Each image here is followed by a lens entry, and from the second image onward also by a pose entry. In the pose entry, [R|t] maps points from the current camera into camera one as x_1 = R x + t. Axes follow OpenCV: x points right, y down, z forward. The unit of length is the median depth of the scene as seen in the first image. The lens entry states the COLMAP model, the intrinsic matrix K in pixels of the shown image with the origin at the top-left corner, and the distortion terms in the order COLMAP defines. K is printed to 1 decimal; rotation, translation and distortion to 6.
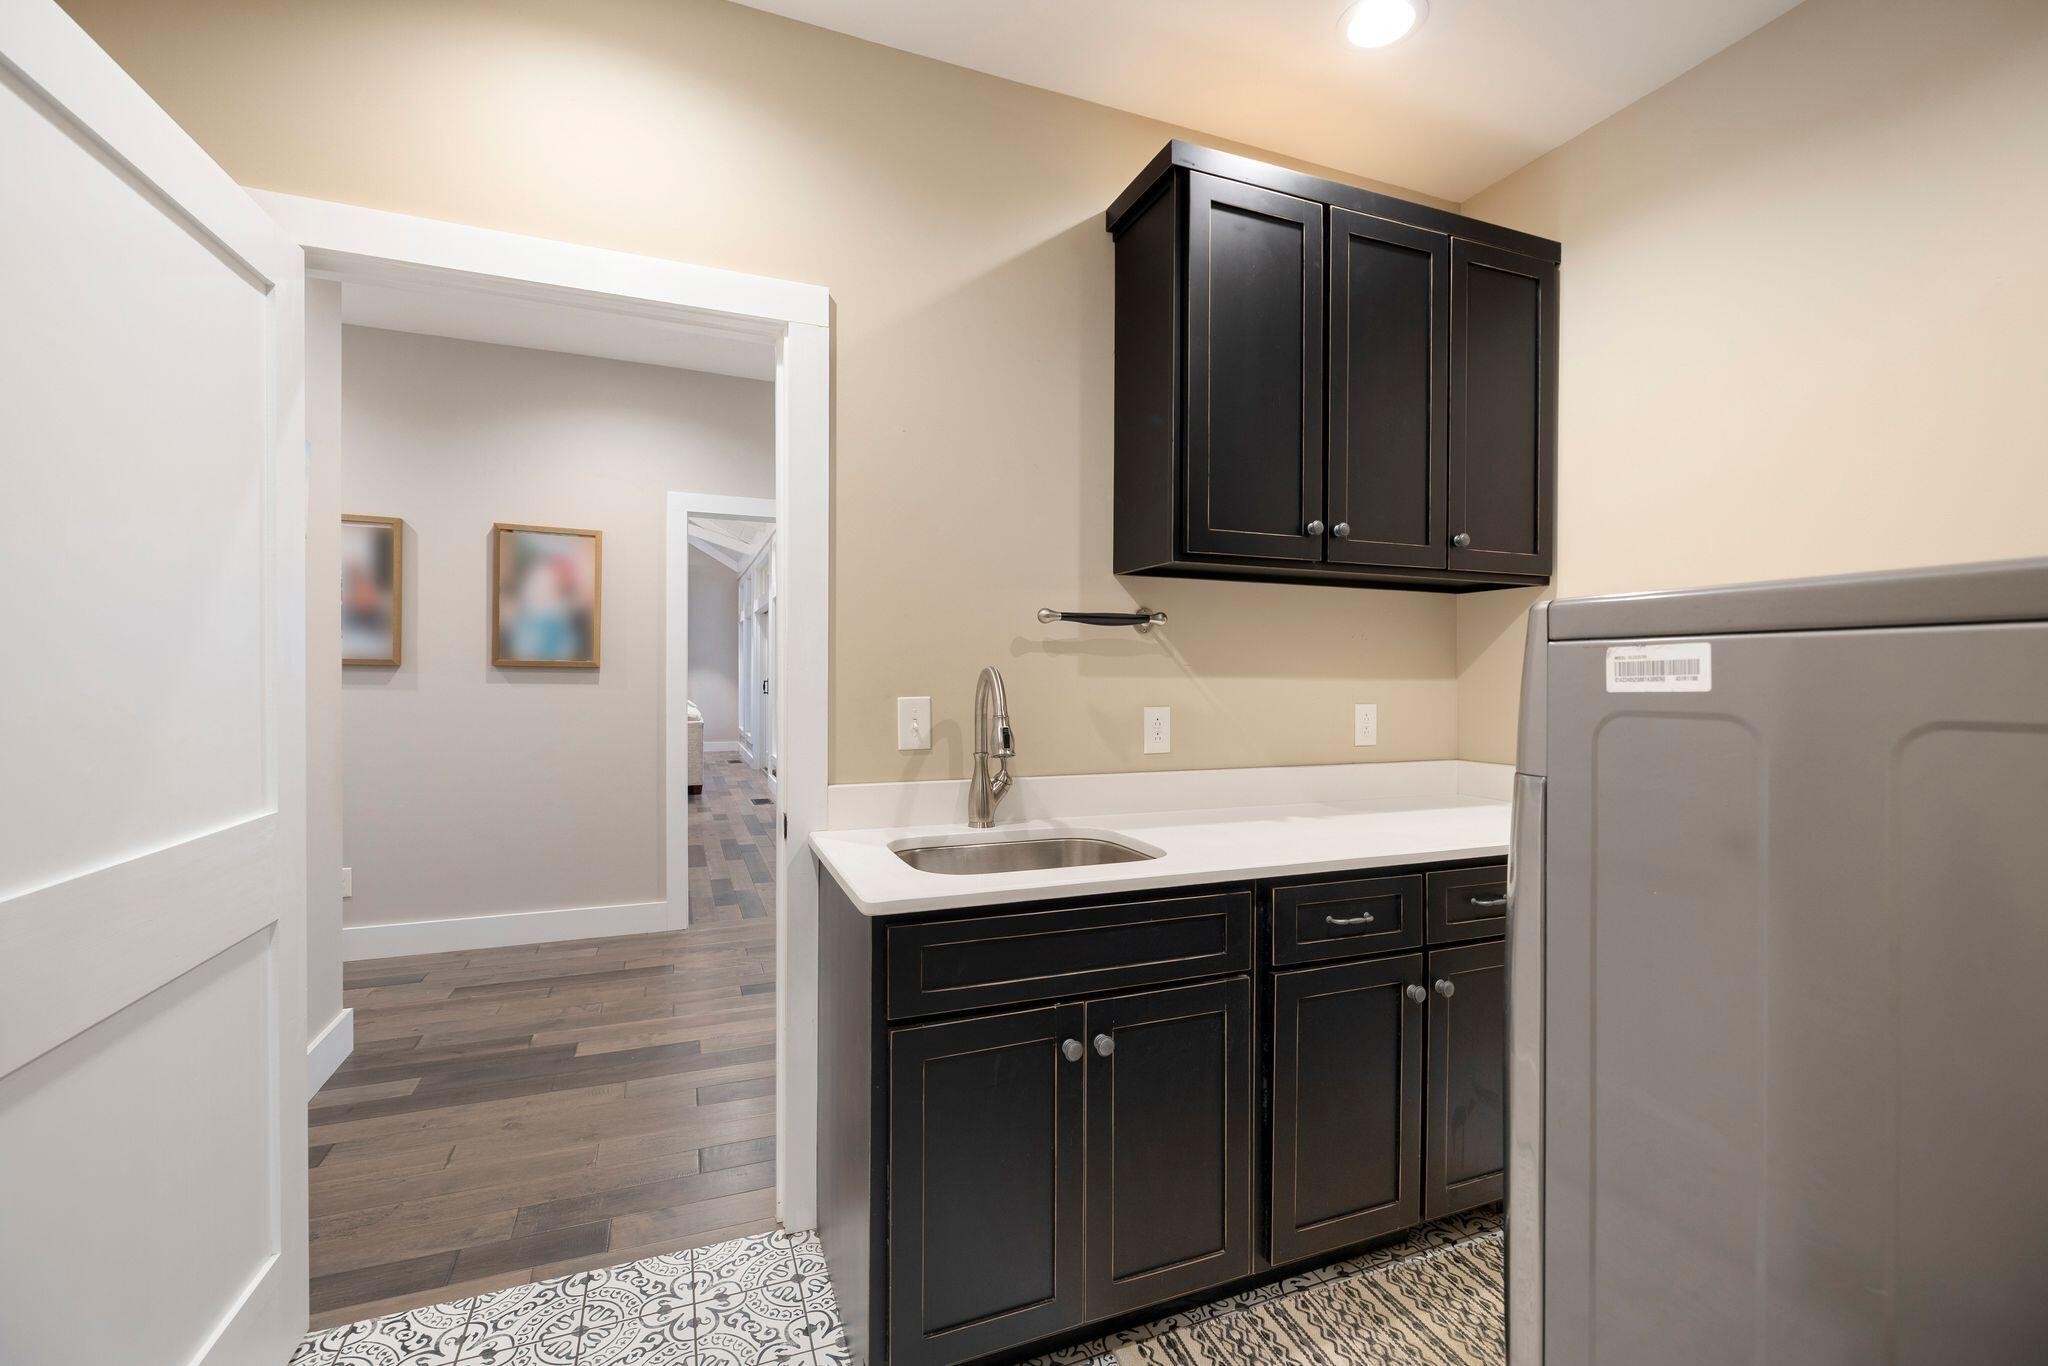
lens RADIAL K [[858.2, 0, 1030.6], [0, 858.2, 666.8], [0, 0, 1]] dist [0.003661, 0.000086]
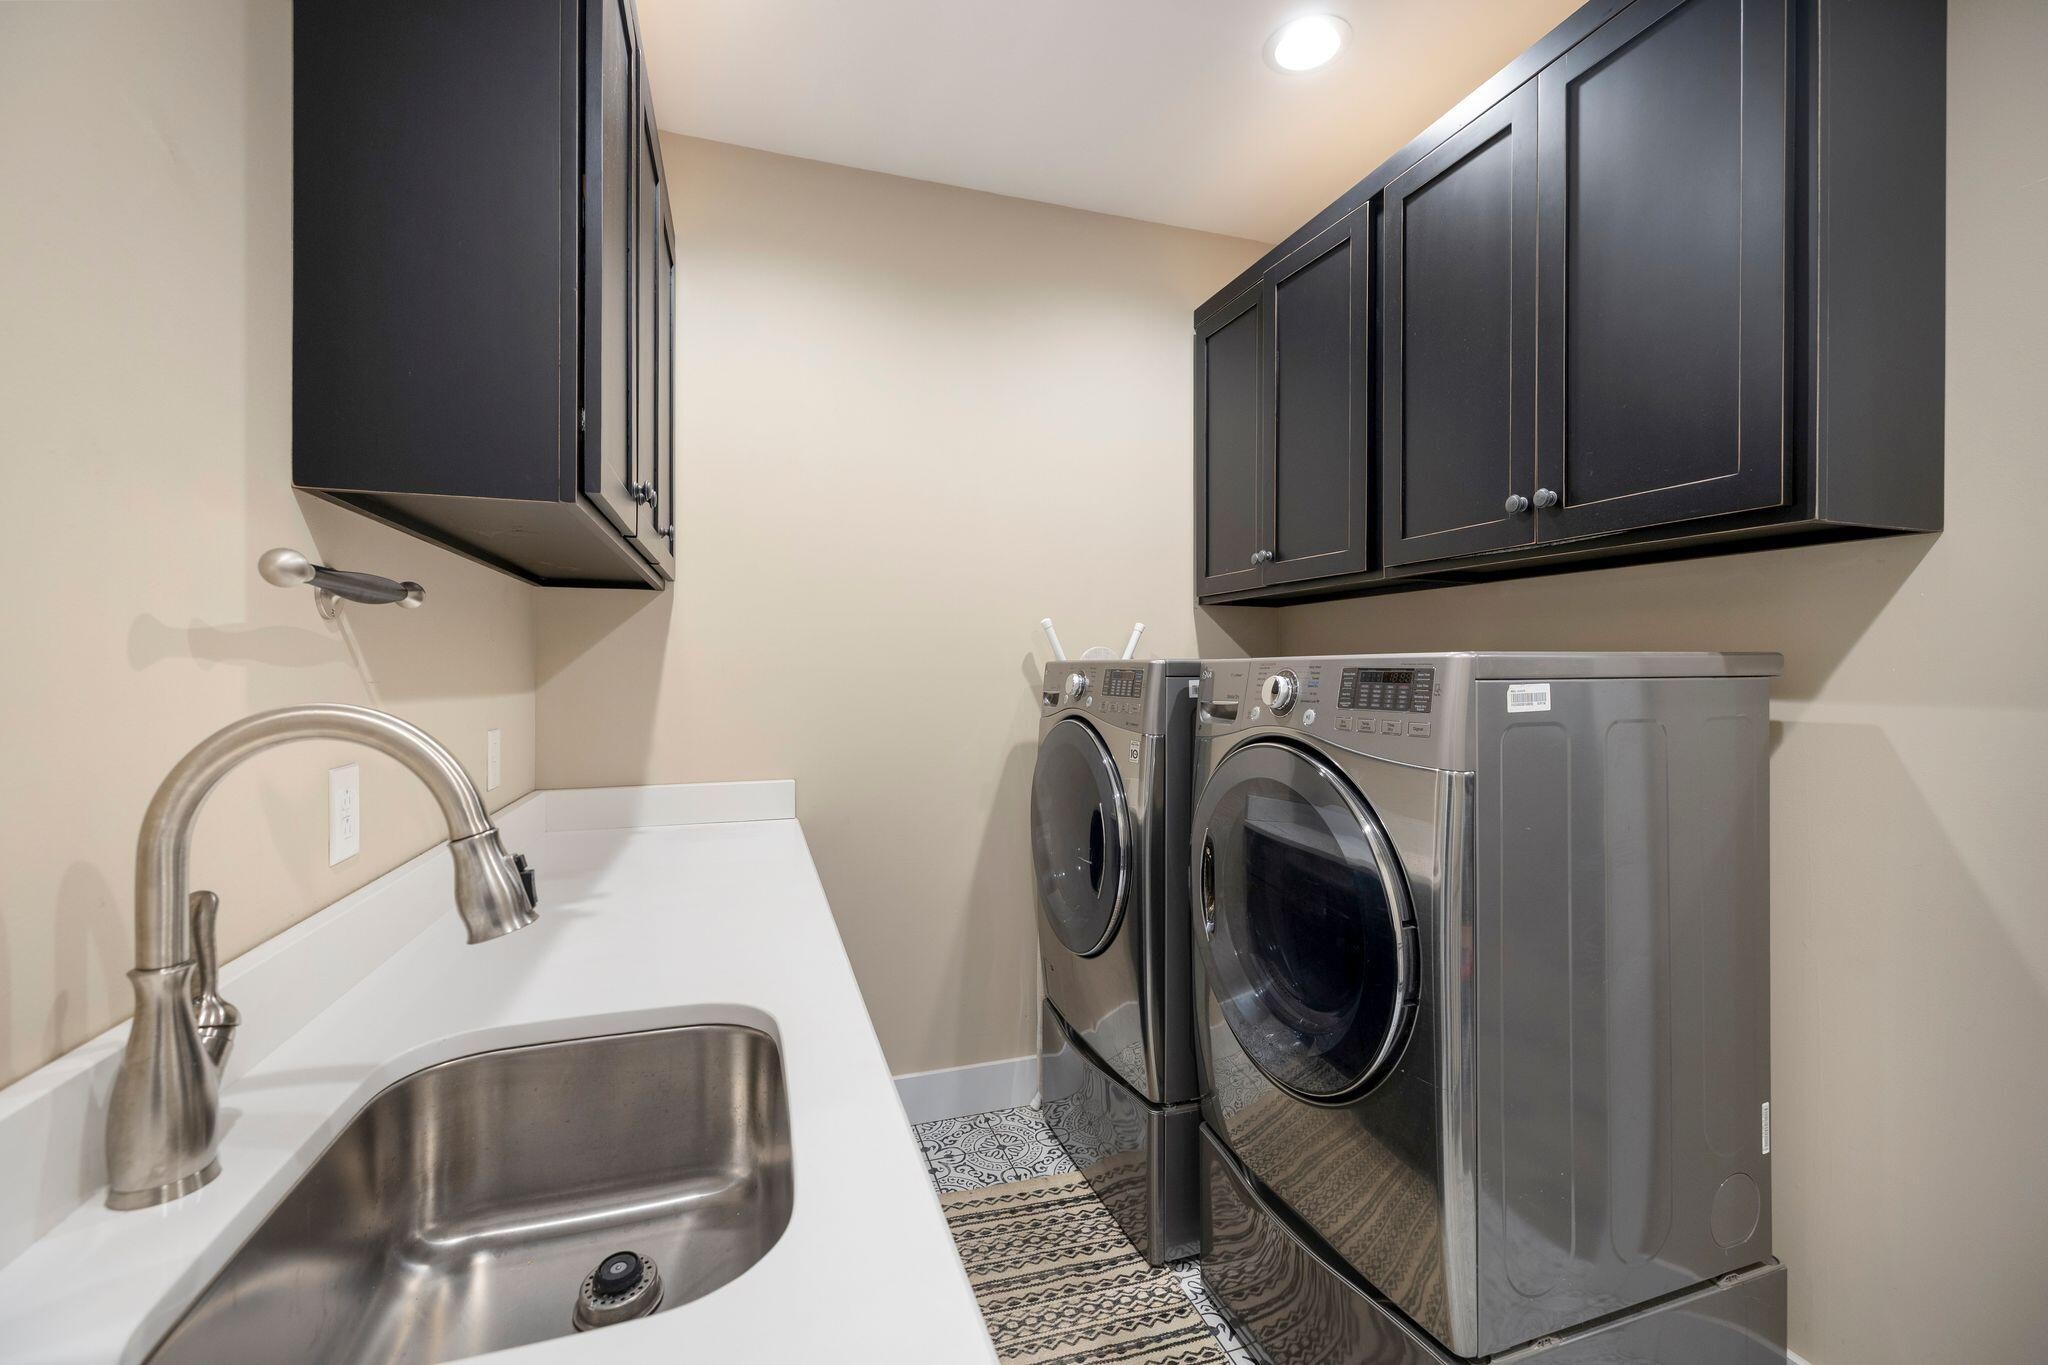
lens RADIAL K [[858.2, 0, 1030.6], [0, 858.2, 666.3], [0, 0, 1]] dist [0.003661, 0.000086]
pose [[0.050079, 0.004324, 0.998736, -1.013896], [-0.008886, 0.999953, -0.003884, -0.044500], [-0.998706, -0.008680, 0.050115, 1.848898]]
